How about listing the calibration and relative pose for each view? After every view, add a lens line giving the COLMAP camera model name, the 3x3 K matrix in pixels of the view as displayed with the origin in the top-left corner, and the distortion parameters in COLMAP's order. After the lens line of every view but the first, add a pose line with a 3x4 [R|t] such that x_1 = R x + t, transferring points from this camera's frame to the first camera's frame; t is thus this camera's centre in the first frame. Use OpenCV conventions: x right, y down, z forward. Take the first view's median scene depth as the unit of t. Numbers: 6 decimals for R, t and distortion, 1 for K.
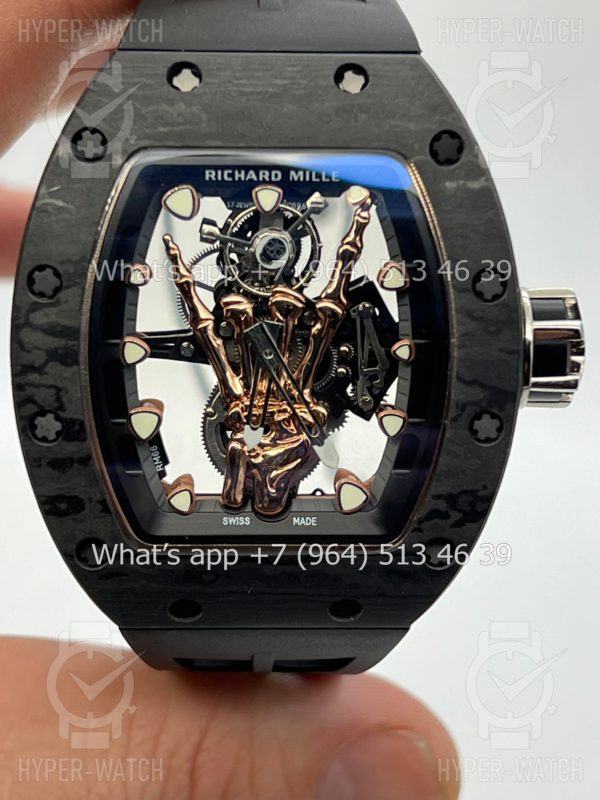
lens RADIAL K [[1916.2, 0, 312.2], [0, 1916.2, 399.3], [0, 0, 1]] dist [0.129391, 0.000000]
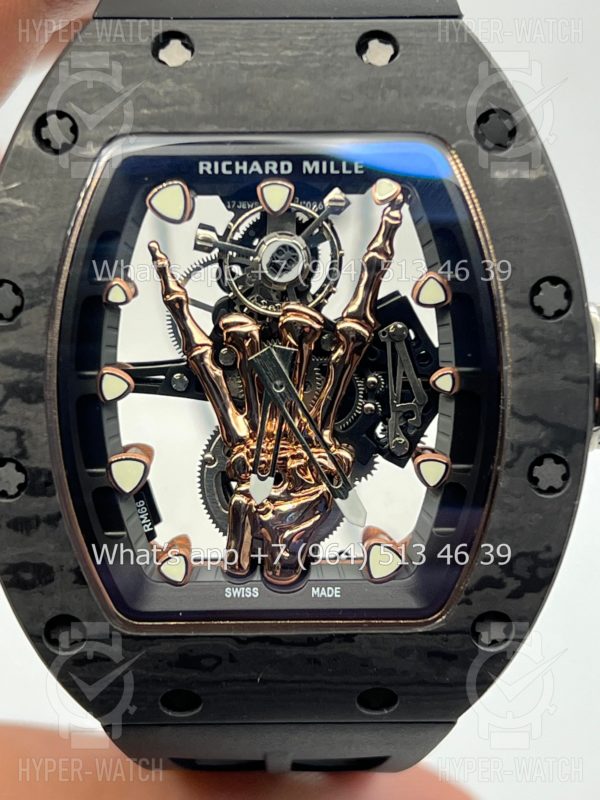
lens RADIAL K [[1916.2, 0, 299.8], [0, 1916.2, 400.9], [0, 0, 1]] dist [0.129391, 0.000000]
pose [[0.999564, -0.010129, -0.027743, 0.008622], [0.009380, 0.999592, -0.026992, 0.004577], [0.028005, 0.026720, 0.999251, 0.187705]]
